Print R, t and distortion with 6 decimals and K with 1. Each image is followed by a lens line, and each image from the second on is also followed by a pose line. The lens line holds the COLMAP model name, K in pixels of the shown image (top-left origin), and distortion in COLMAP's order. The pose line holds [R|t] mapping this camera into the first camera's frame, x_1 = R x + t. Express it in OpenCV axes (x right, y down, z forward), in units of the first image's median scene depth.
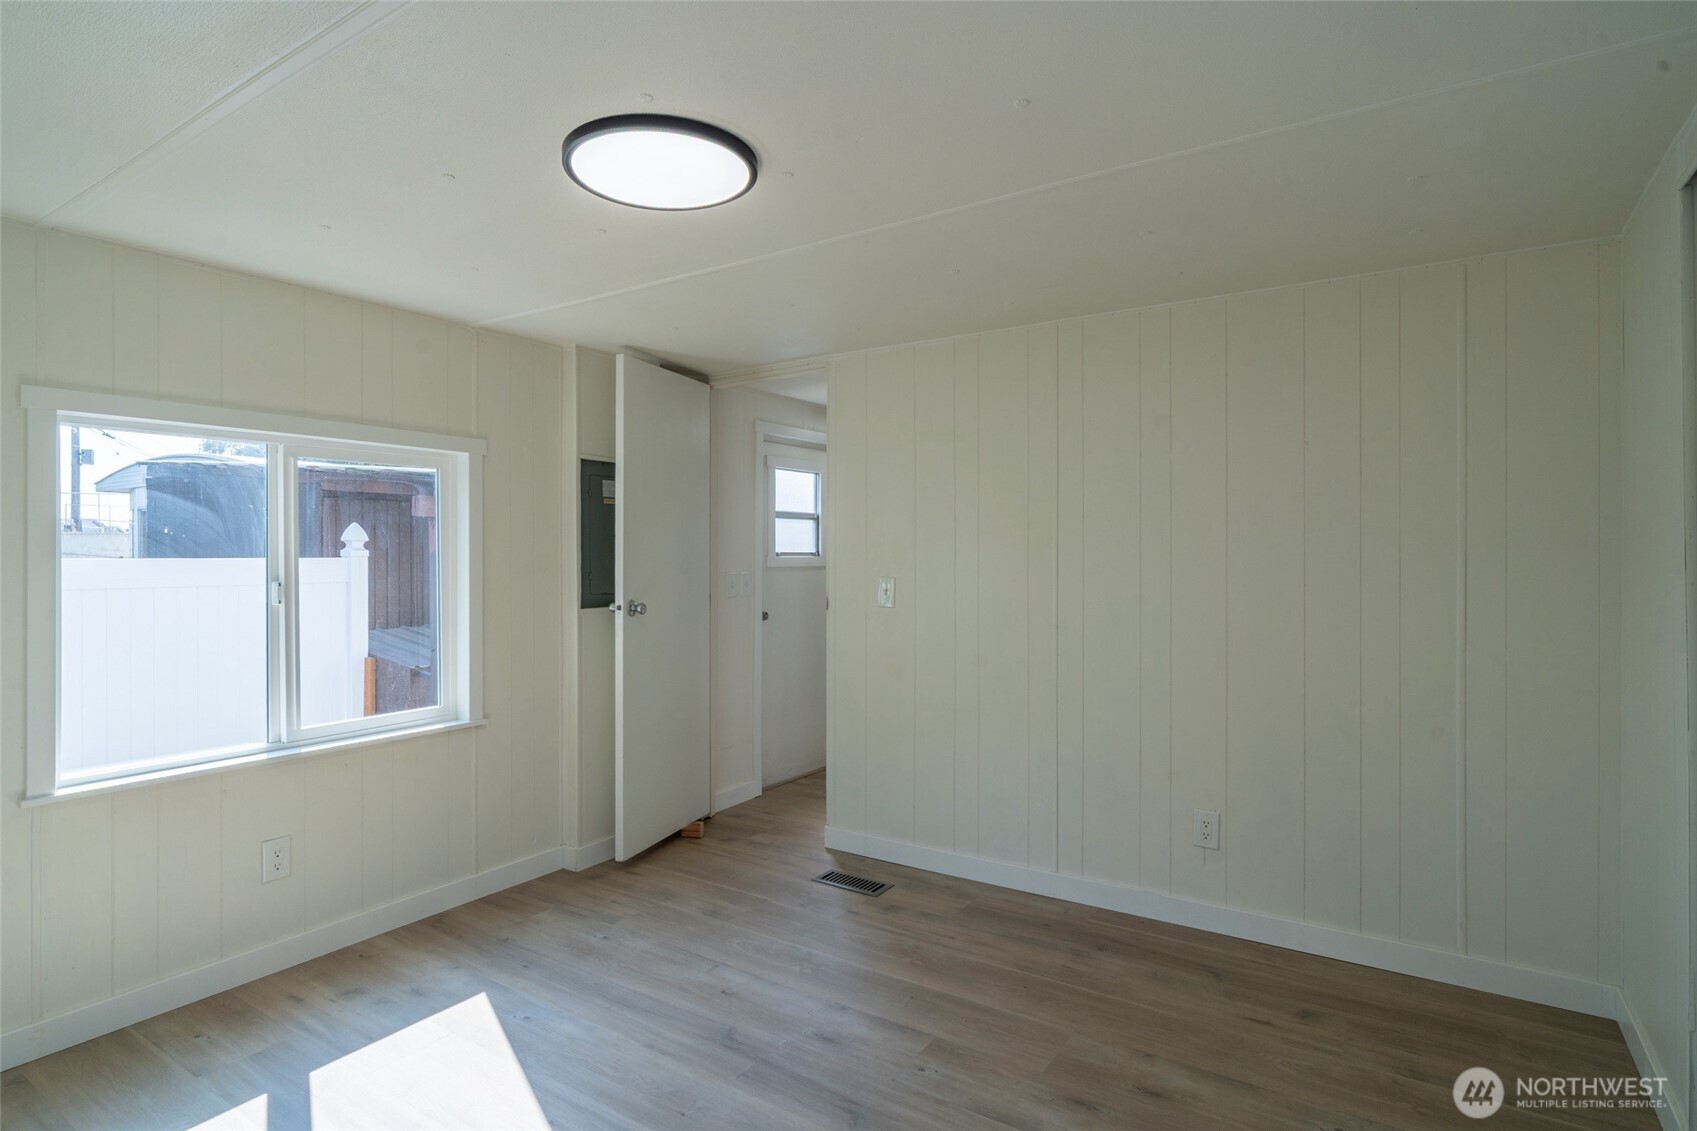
lens RADIAL K [[874.9, 0, 847.4], [0, 874.9, 572.9], [0, 0, 1]] dist [-0.003671, 0.000270]
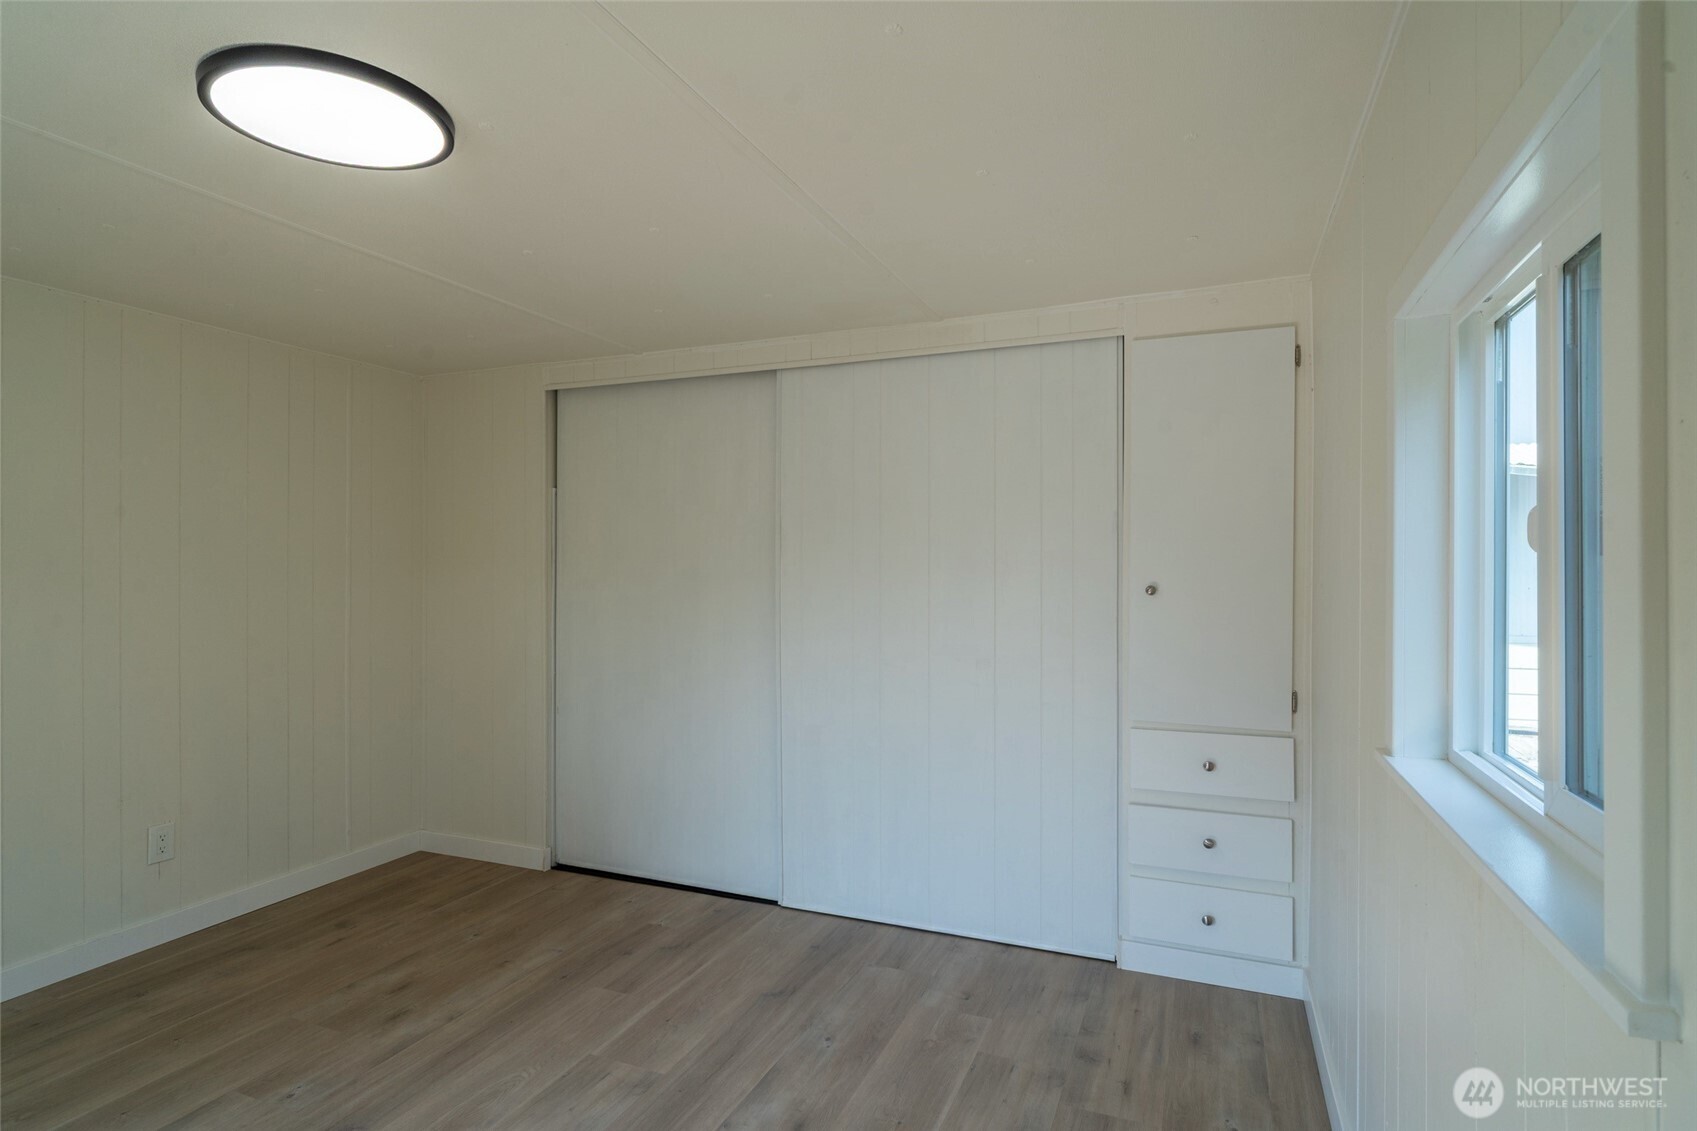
lens RADIAL K [[874.9, 0, 847.4], [0, 874.9, 572.9], [0, 0, 1]] dist [-0.003671, 0.000270]
pose [[-0.208331, 0.001359, 0.978057, -0.821859], [0.015582, 0.999877, 0.001930, -0.009169], [-0.977934, 0.015642, -0.208327, 0.476818]]
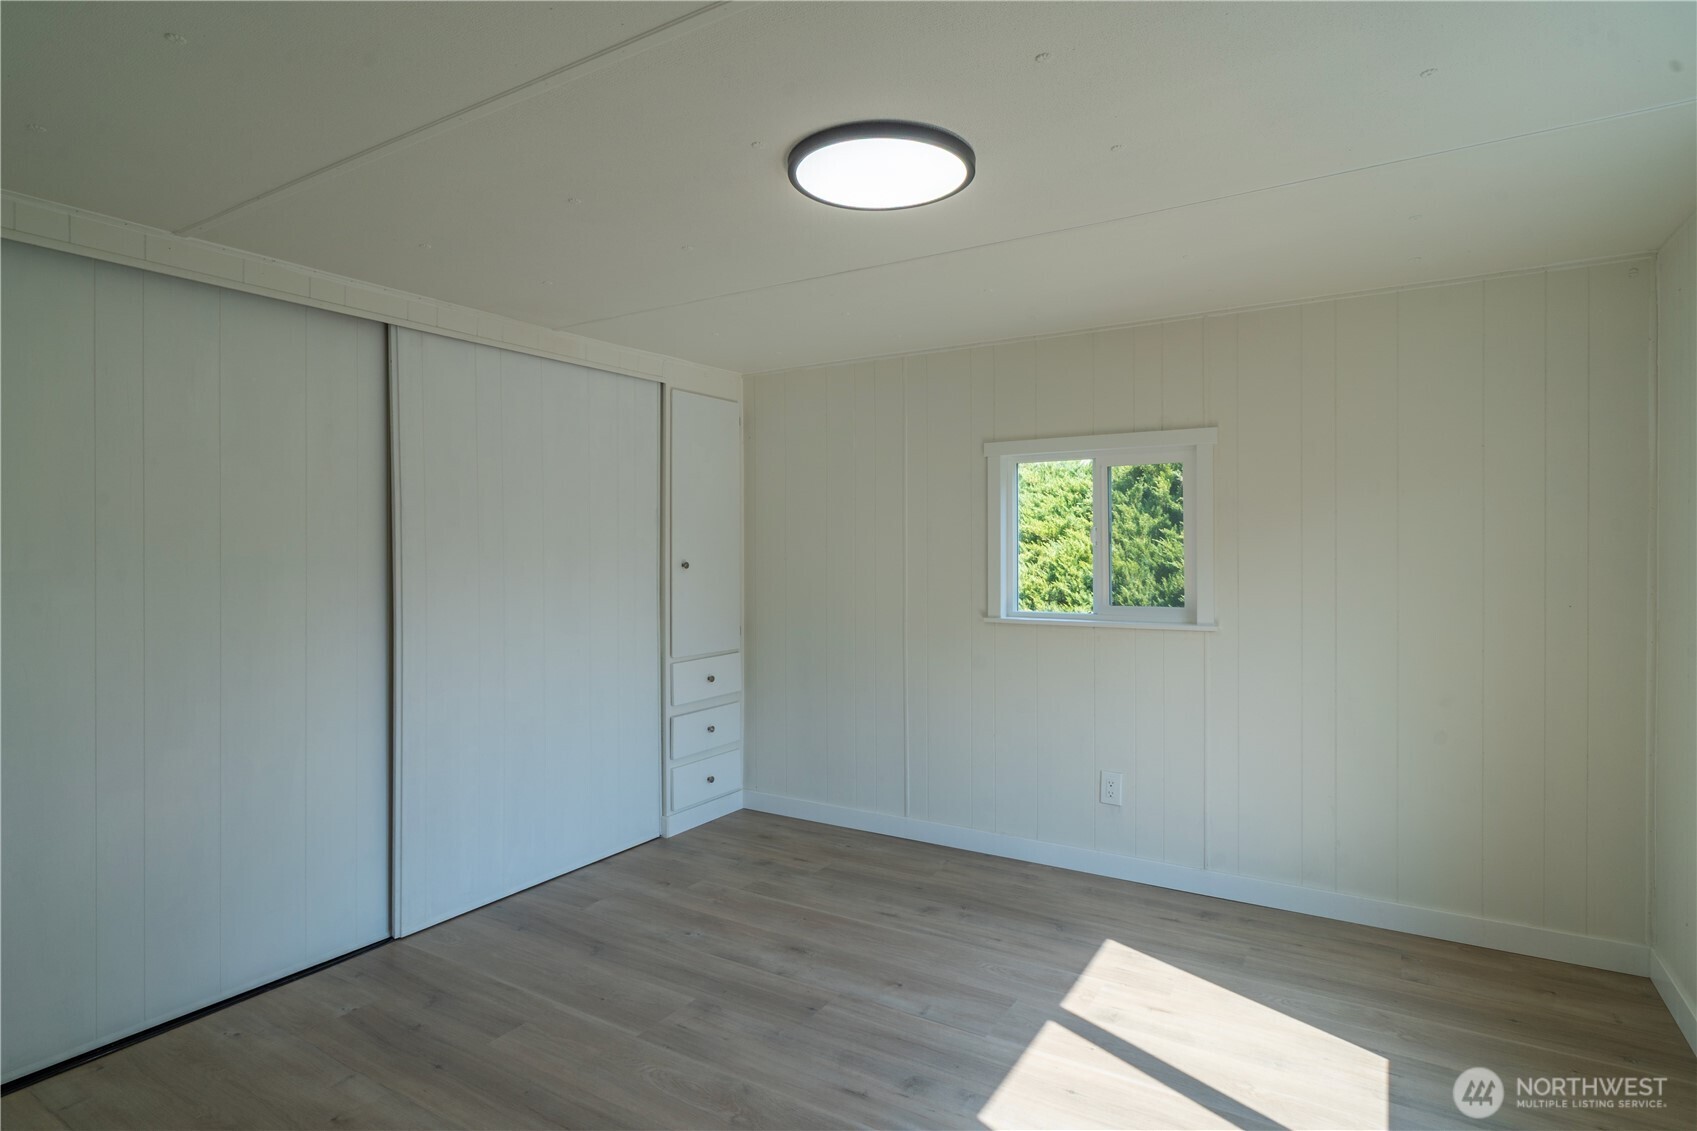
lens RADIAL K [[871.8, 0, 847.6], [0, 871.8, 562.8], [0, 0, 1]] dist [-0.000470, 0.000028]
pose [[-0.999356, 0.012640, -0.033570, -0.087893], [0.011431, 0.999287, 0.035974, -0.036774], [0.034001, 0.035567, -0.998789, 1.439498]]
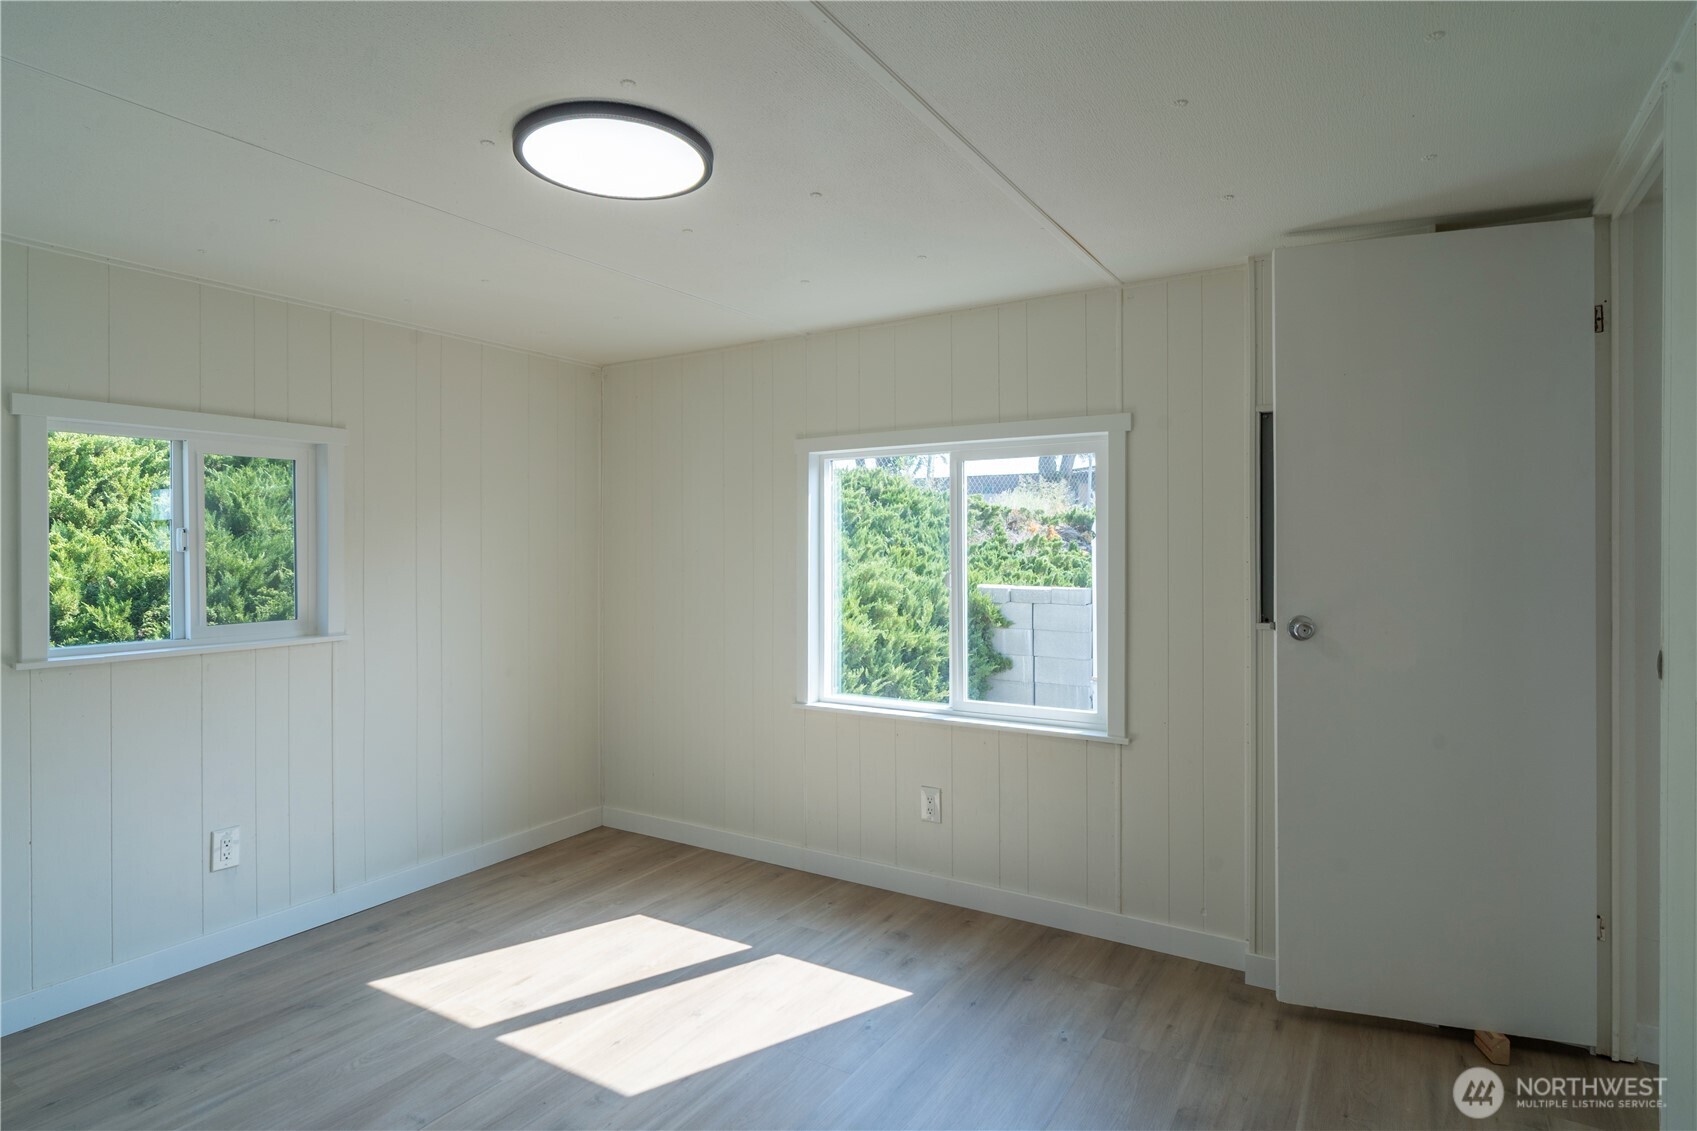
lens RADIAL K [[889.0, 0, 822.1], [0, 889.0, 553.2], [0, 0, 1]] dist [-0.014457, 0.000161]
pose [[0.008185, 0.009547, -0.999921, 0.567382], [-0.009123, 0.999914, 0.009472, -0.025464], [0.999925, 0.009045, 0.008271, 0.868596]]
